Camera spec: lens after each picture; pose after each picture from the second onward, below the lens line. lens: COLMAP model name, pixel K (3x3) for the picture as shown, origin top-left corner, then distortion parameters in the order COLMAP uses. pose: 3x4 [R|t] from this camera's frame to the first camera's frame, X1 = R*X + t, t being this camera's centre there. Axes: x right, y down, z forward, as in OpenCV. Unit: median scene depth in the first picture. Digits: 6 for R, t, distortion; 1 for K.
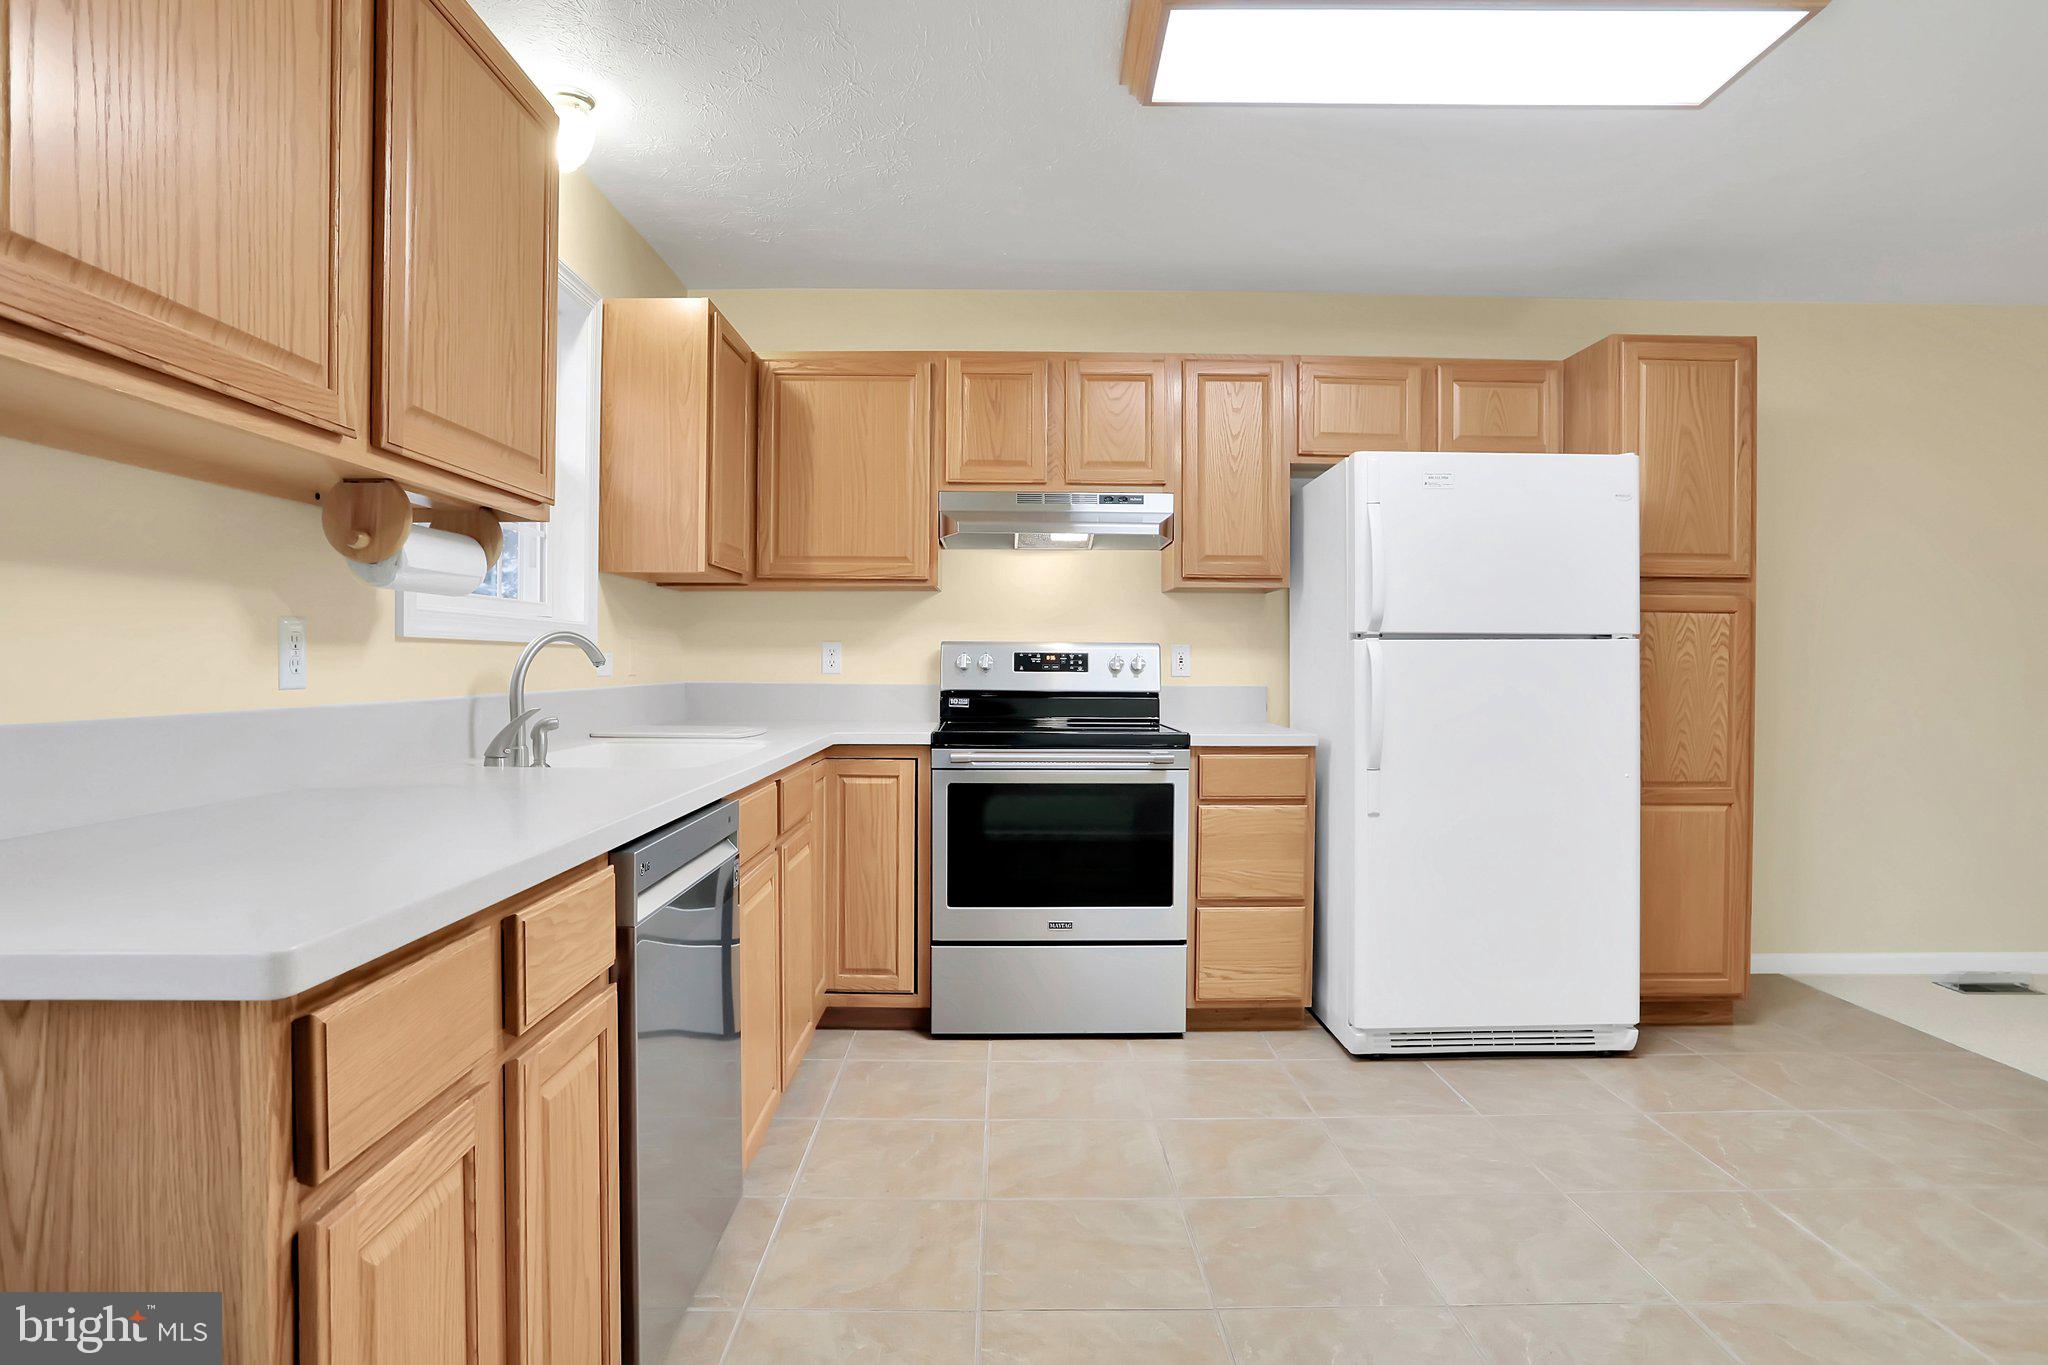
lens RADIAL K [[1127.7, 0, 1017.3], [0, 1127.7, 671.4], [0, 0, 1]] dist [-0.061650, 0.023132]
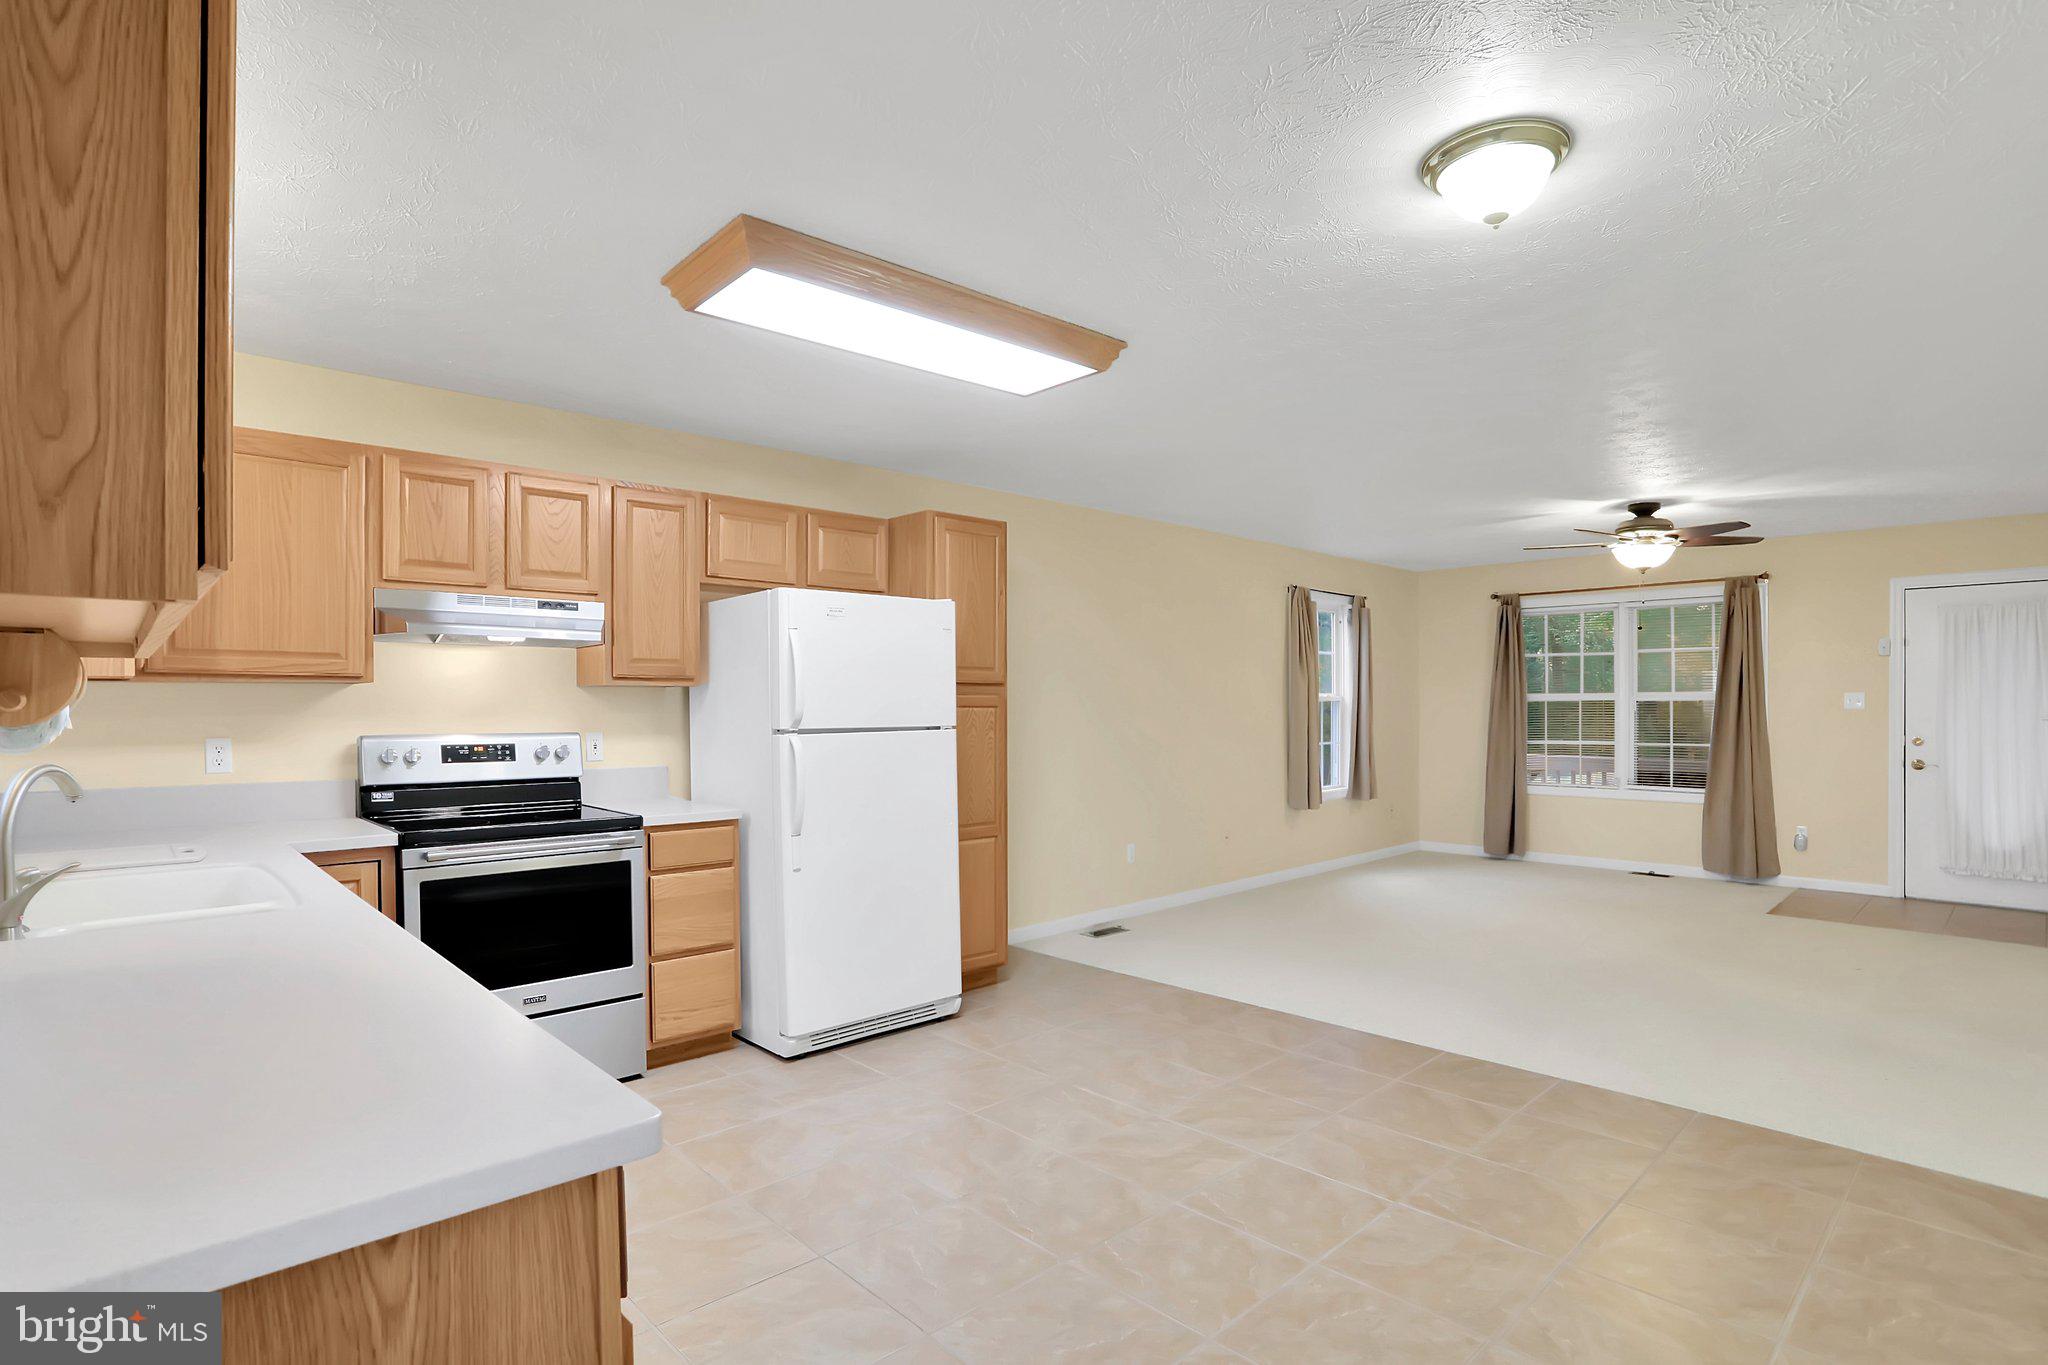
lens RADIAL K [[1013.5, 0, 1042.1], [0, 1013.5, 719.2], [0, 0, 1]] dist [-0.059384, 0.022518]
pose [[0.730418, -0.010646, 0.682917, -0.256694], [0.006896, 0.999943, 0.008211, -0.051211], [-0.682965, -0.001288, 0.730450, -0.043456]]
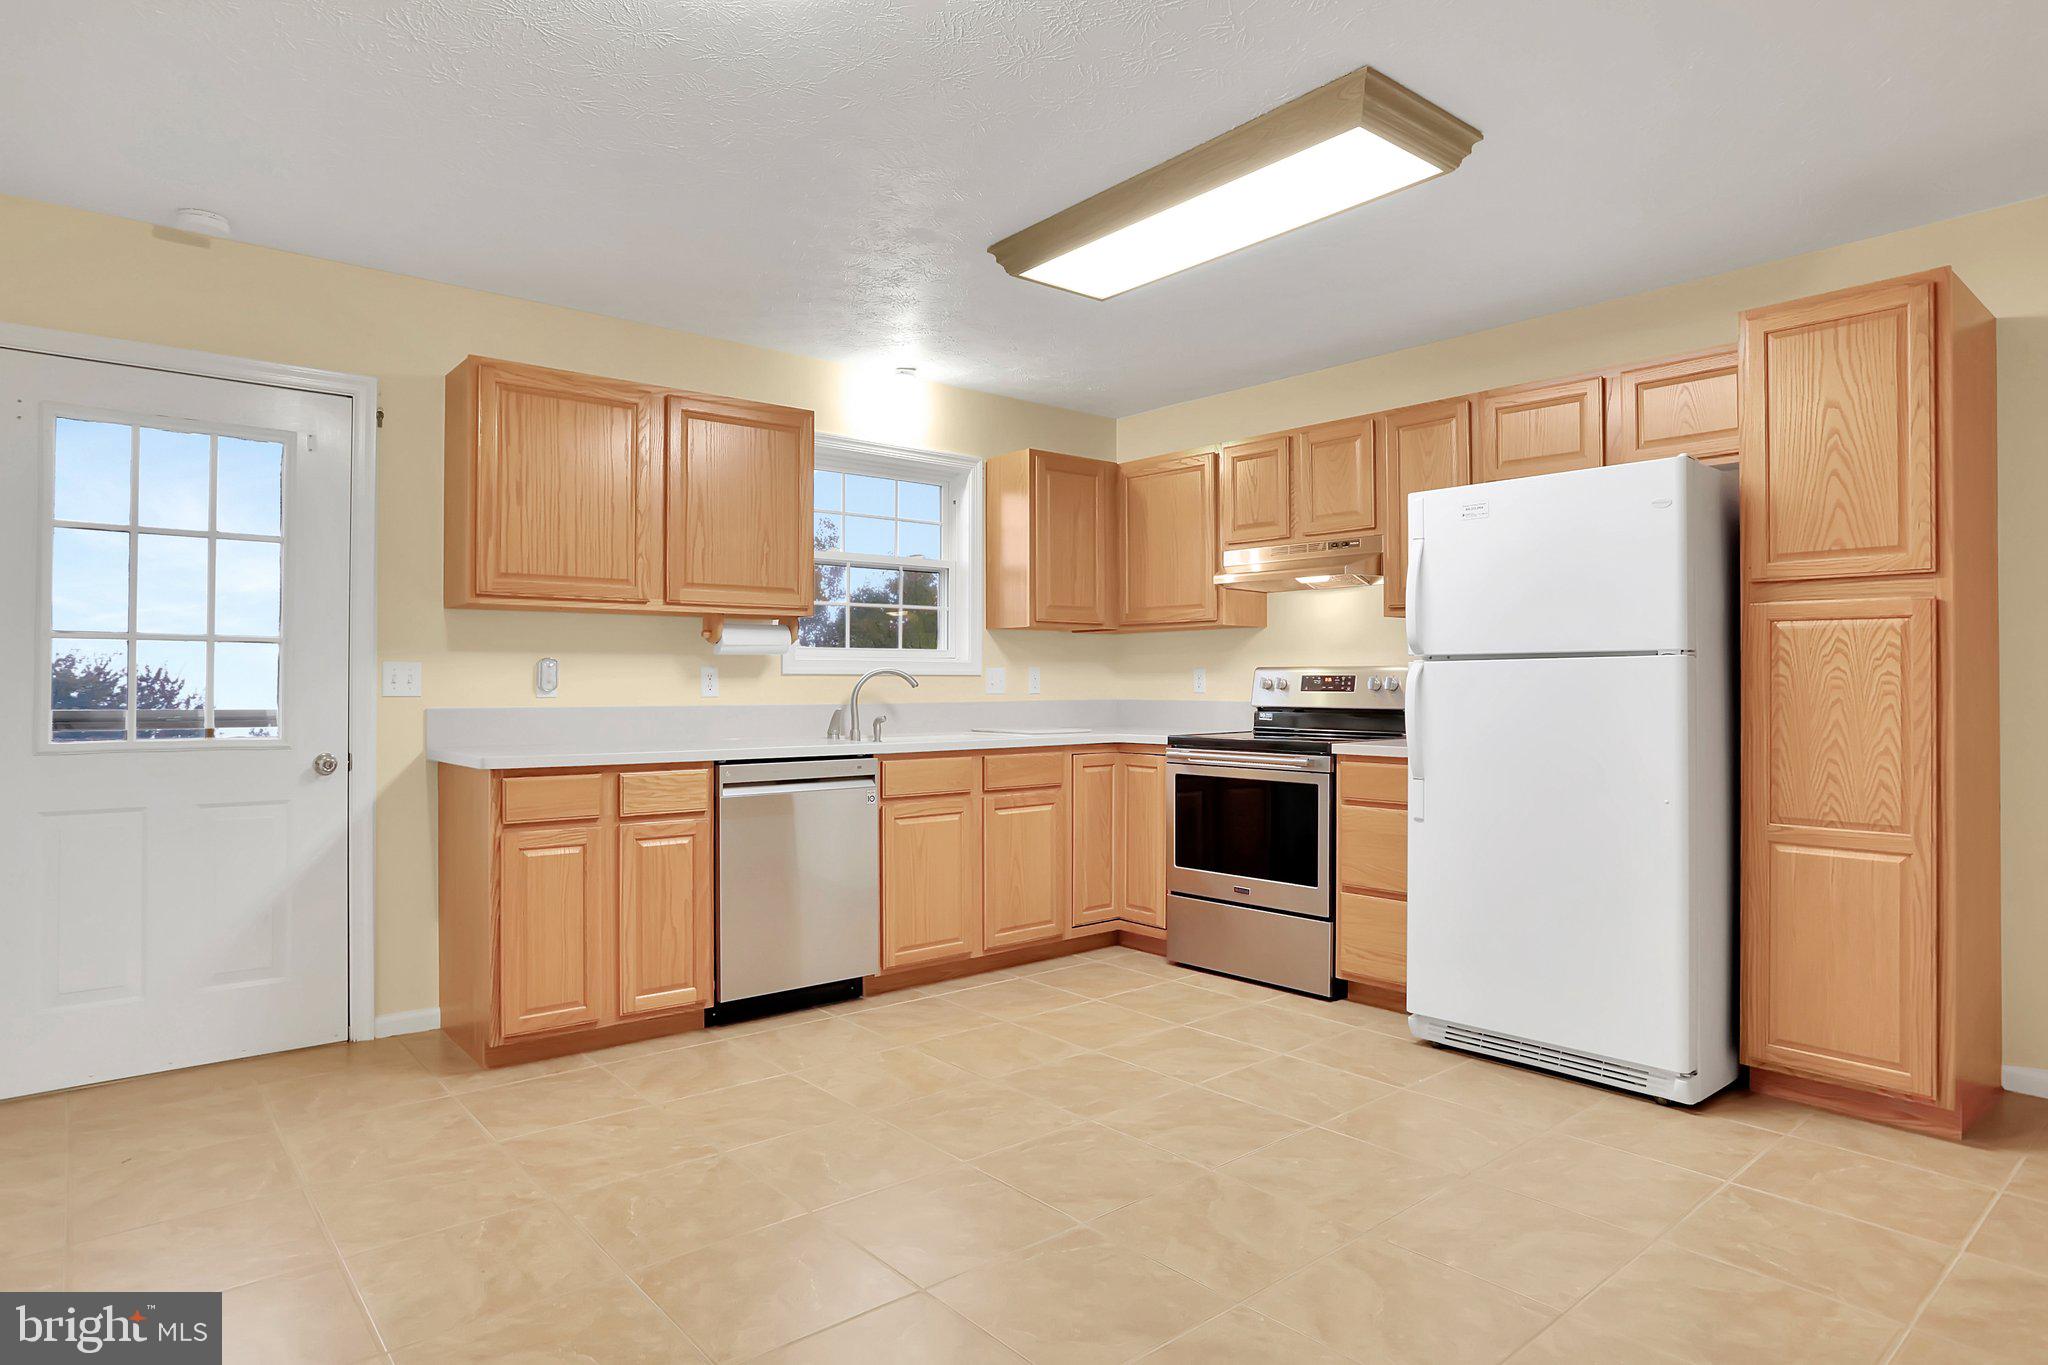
lens RADIAL K [[1127.7, 0, 979.8], [0, 1127.7, 675.8], [0, 0, 1]] dist [-0.061650, 0.023132]
pose [[0.626581, -0.011345, -0.779274, 0.839196], [-0.001007, 0.999881, -0.015366, 0.002661], [0.779356, 0.010412, 0.626495, -0.029321]]
